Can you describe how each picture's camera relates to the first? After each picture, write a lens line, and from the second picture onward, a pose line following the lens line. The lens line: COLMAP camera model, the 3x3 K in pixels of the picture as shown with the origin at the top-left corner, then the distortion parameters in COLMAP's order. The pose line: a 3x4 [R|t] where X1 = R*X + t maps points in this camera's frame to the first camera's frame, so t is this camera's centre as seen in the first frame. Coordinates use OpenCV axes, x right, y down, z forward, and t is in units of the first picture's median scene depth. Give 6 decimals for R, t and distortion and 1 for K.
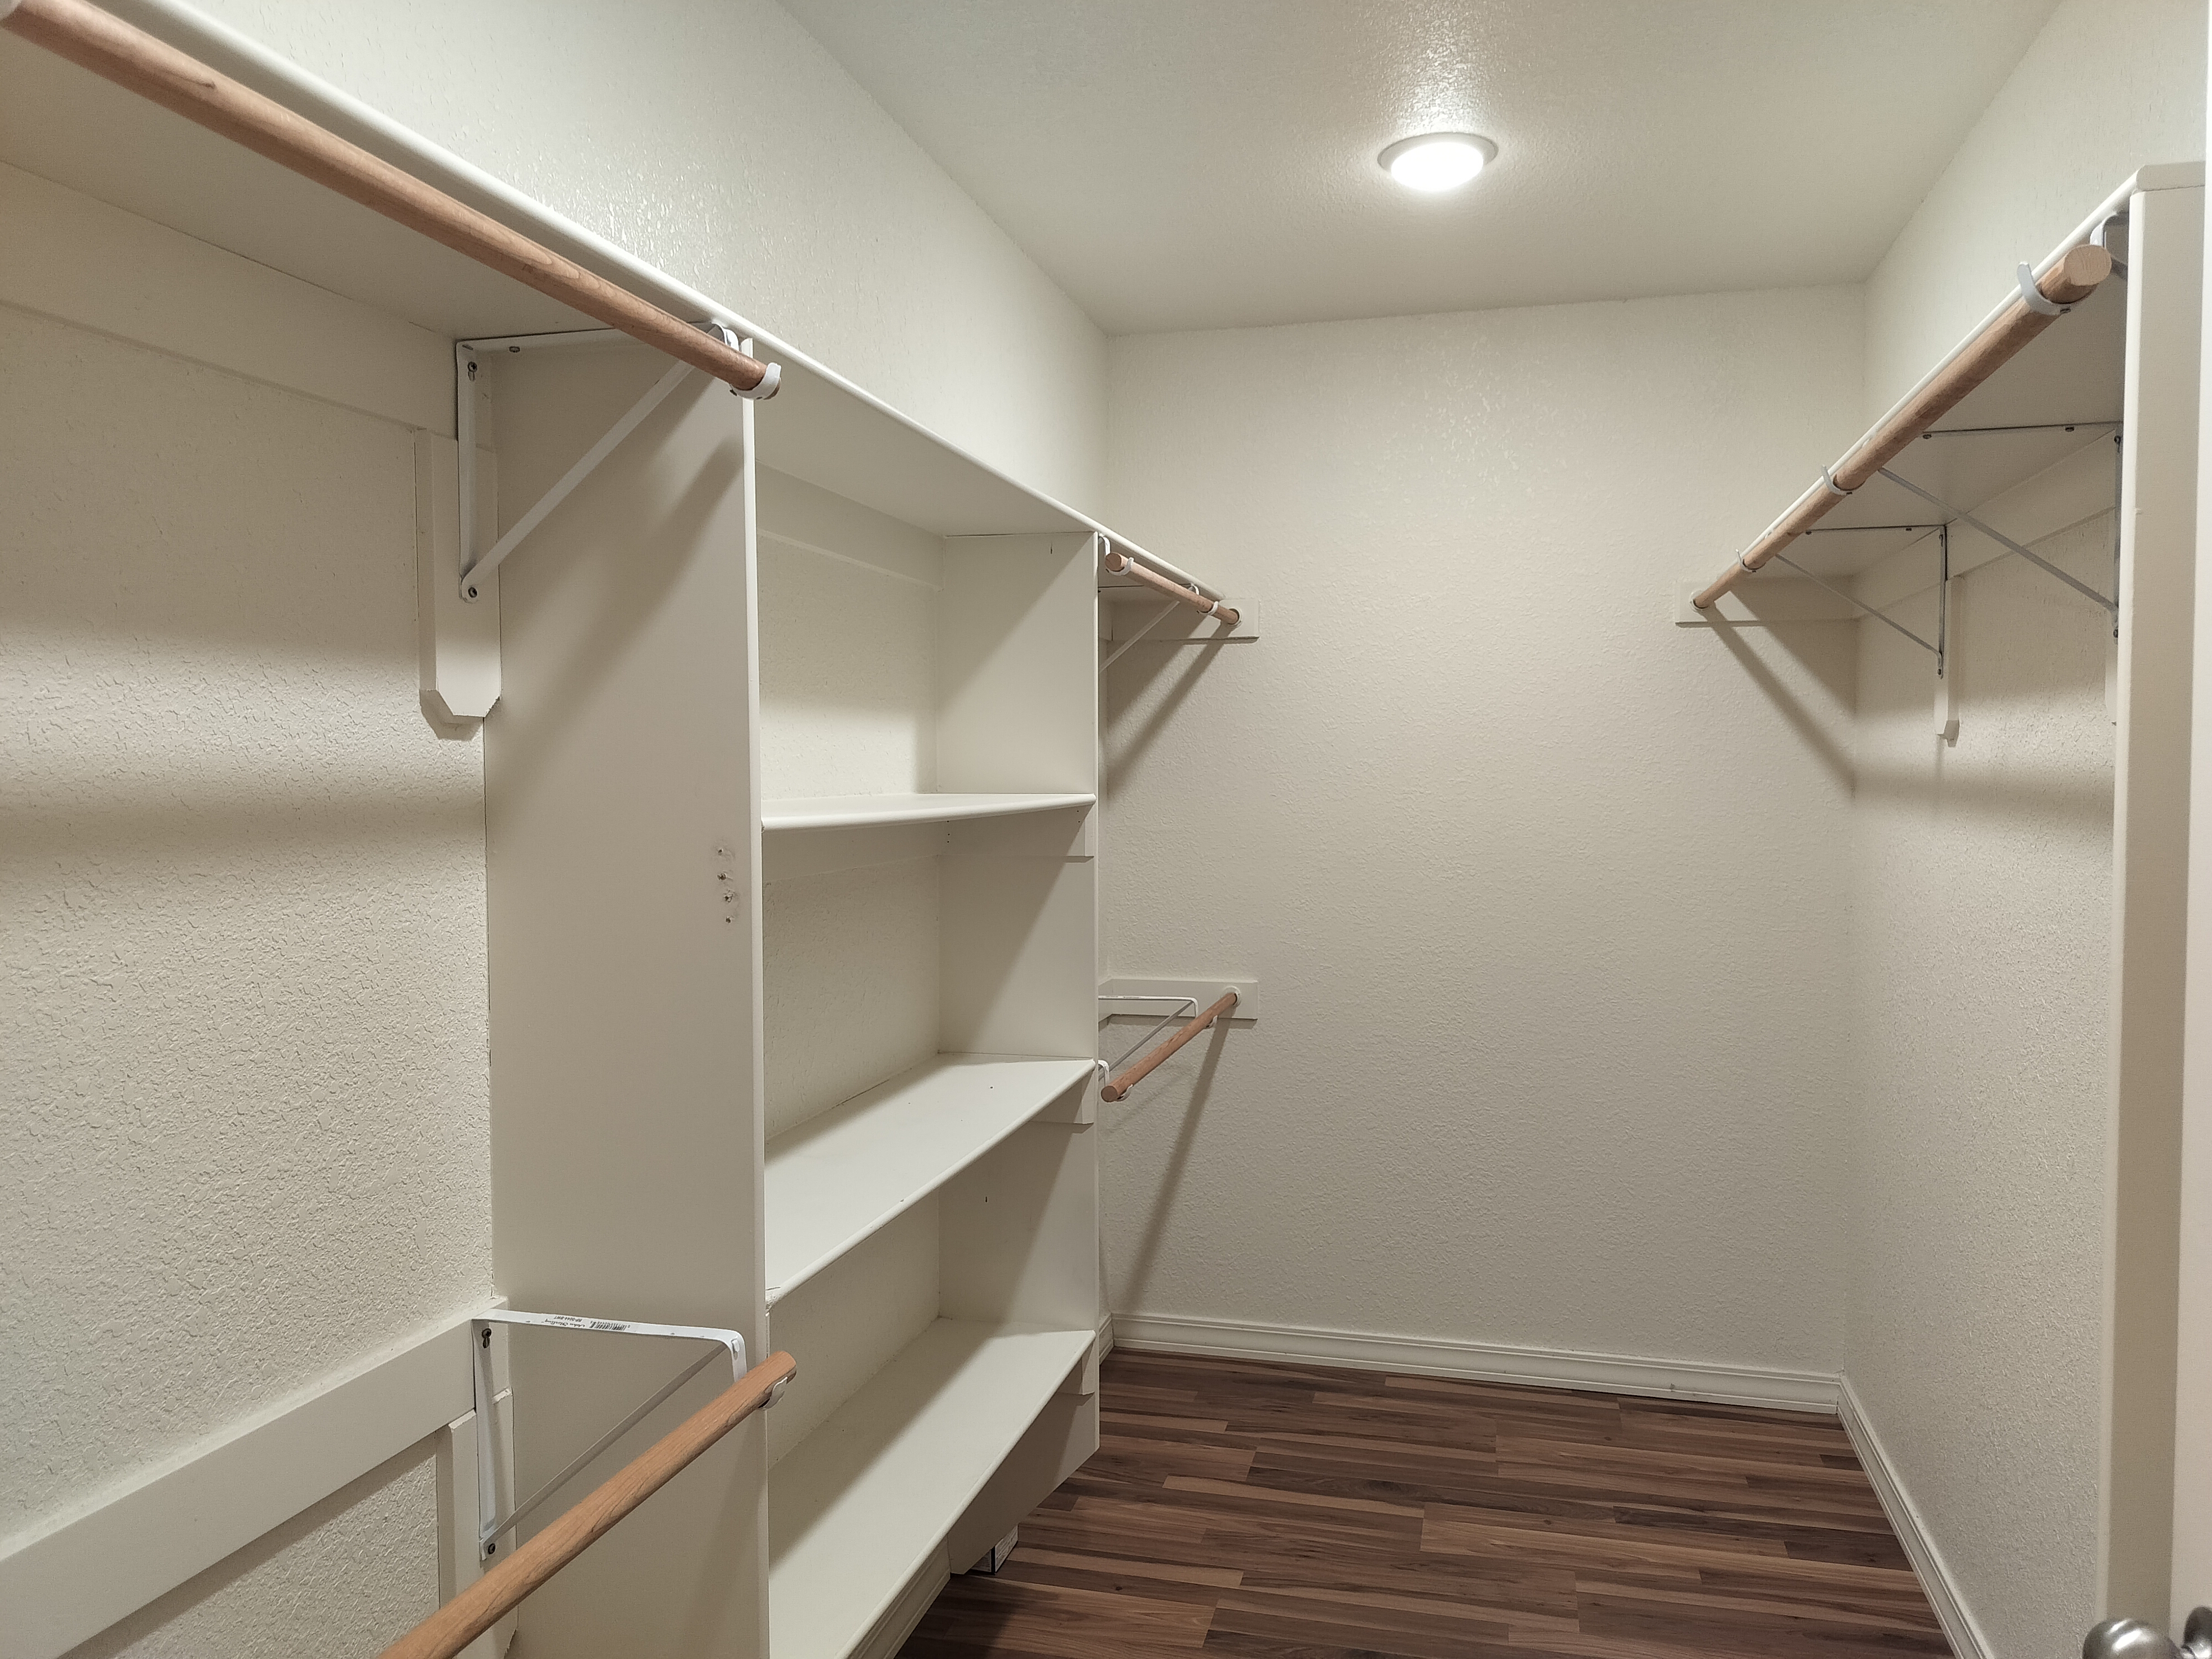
lens RADIAL K [[1578.2, 0, 1106.0], [0, 1578.2, 829.5], [0, 0, 1]] dist [0.063077, -0.089949]
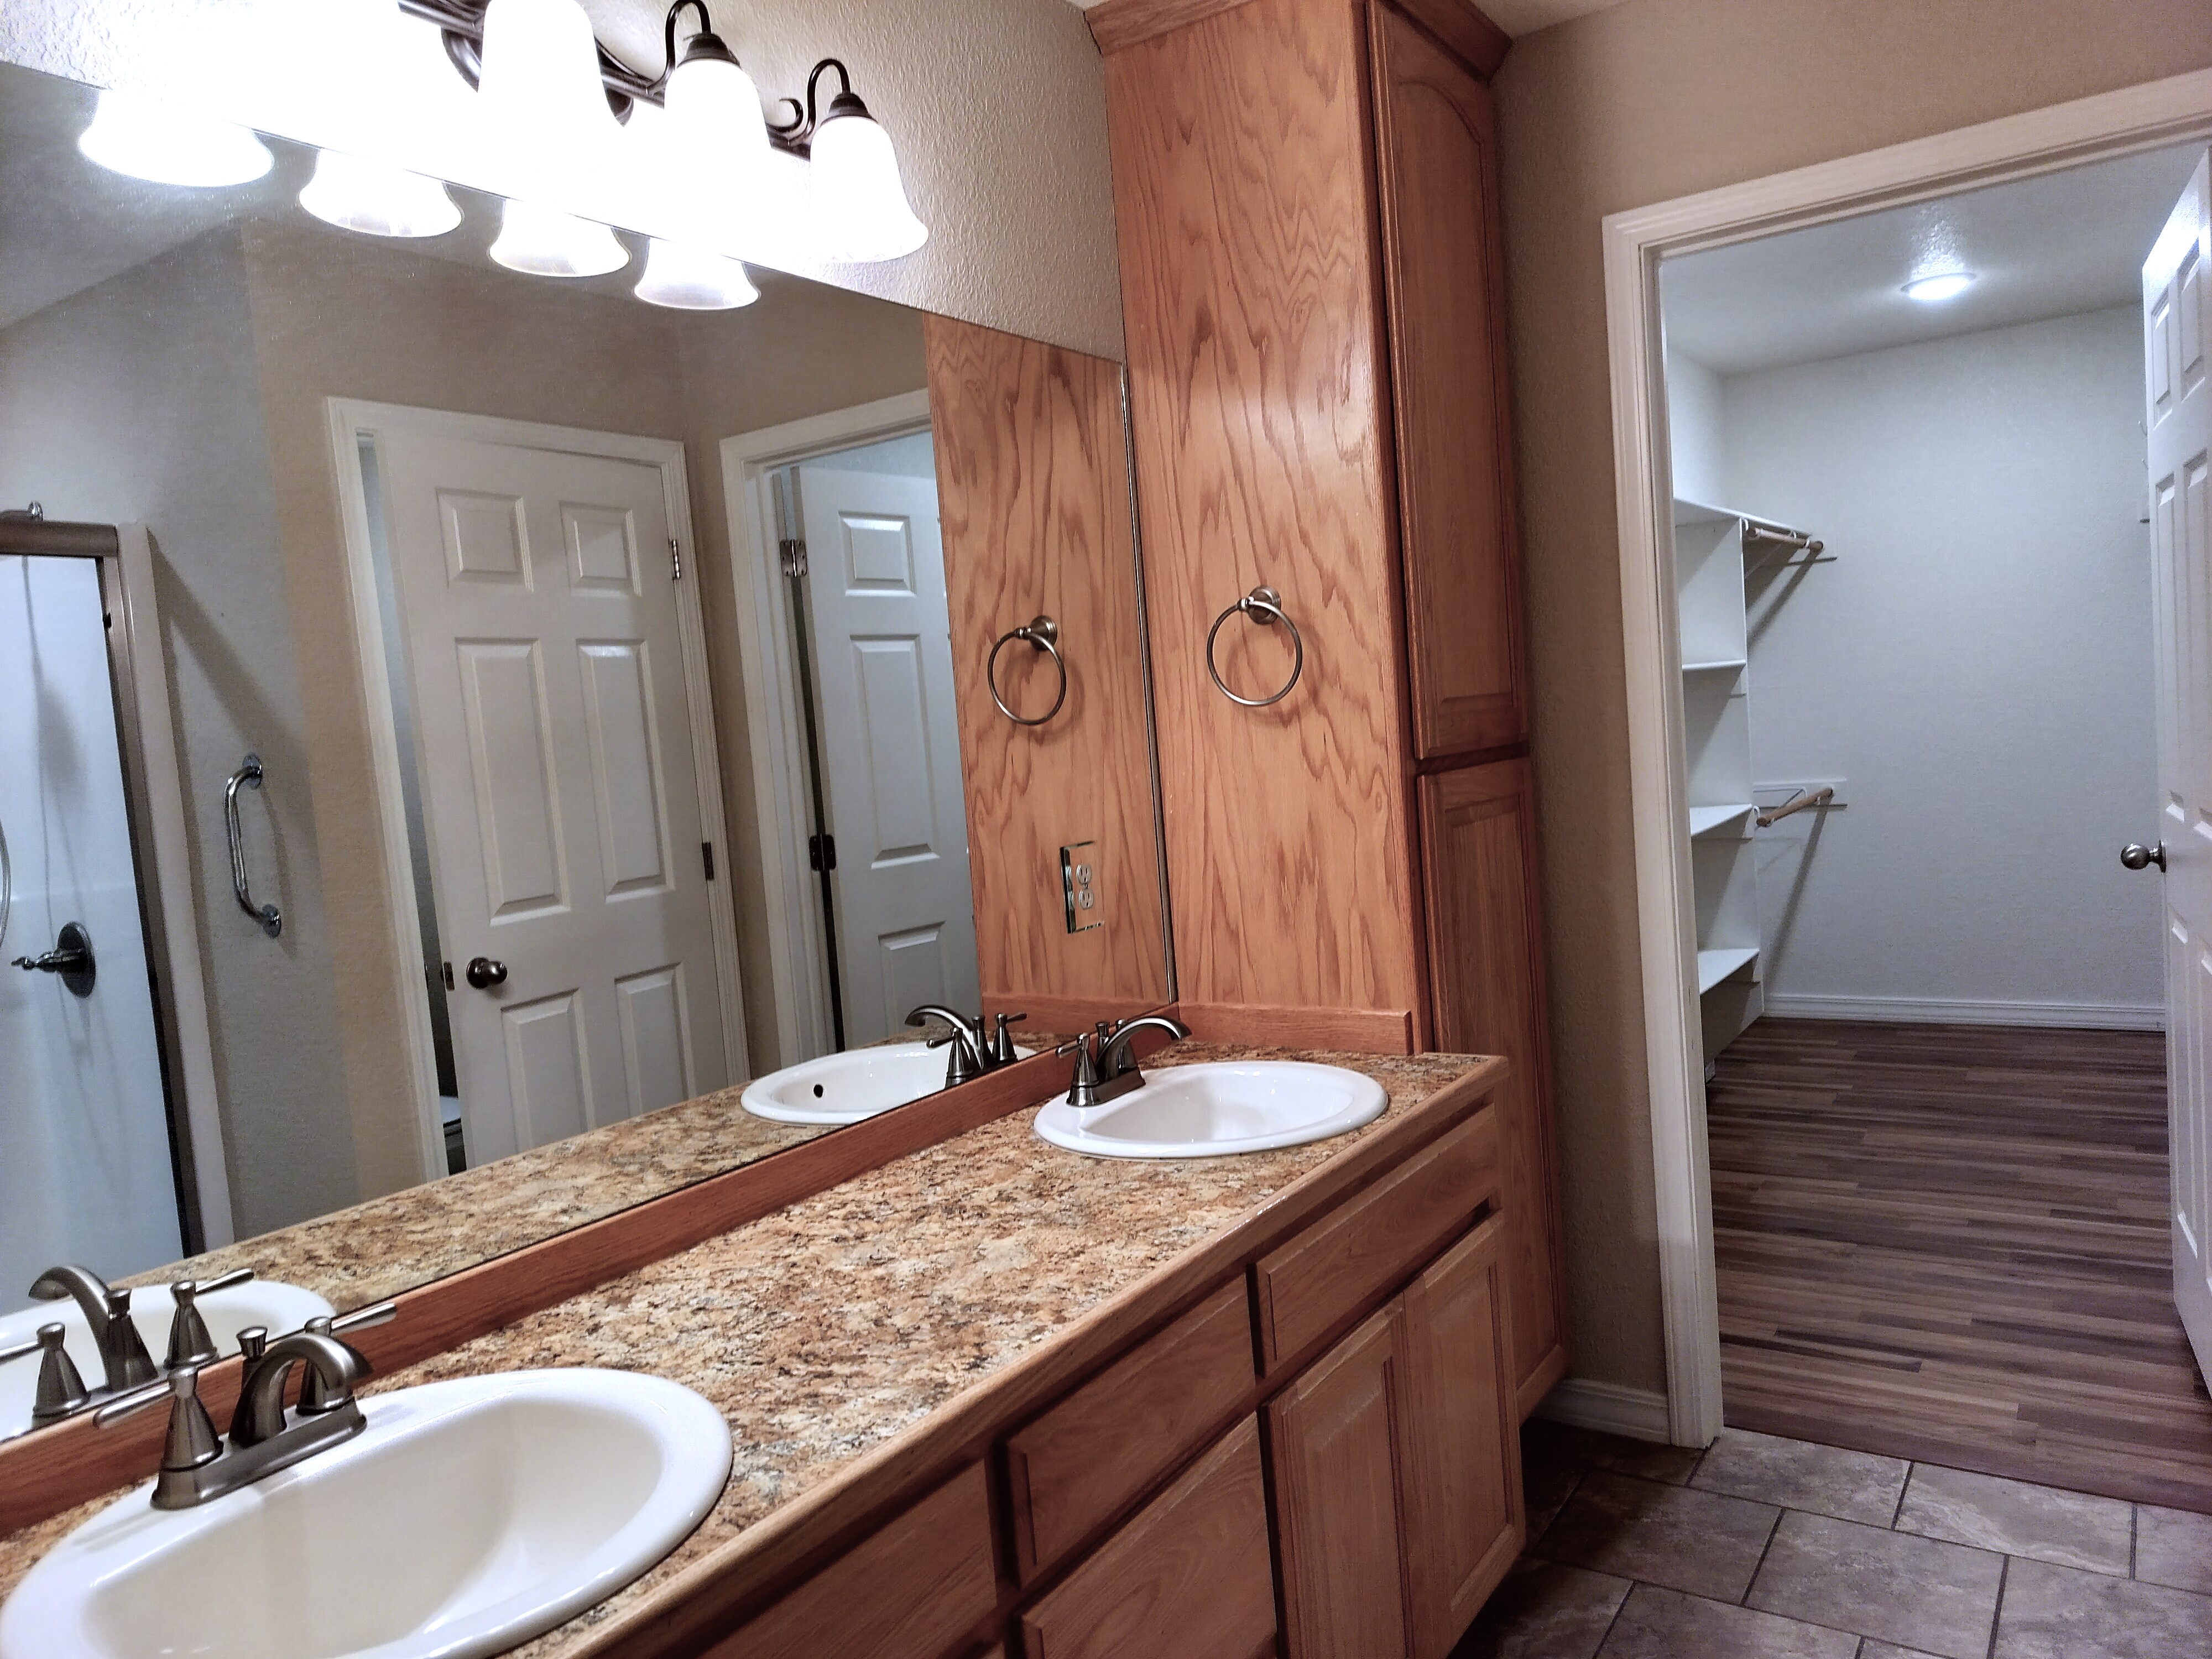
lens RADIAL K [[1578.2, 0, 1106.0], [0, 1578.2, 829.5], [0, 0, 1]] dist [0.063077, -0.089949]
pose [[0.943603, -0.047396, -0.327669, -0.095183], [0.061453, 0.997575, 0.032674, 0.058452], [0.325326, -0.050968, 0.944227, -0.854300]]
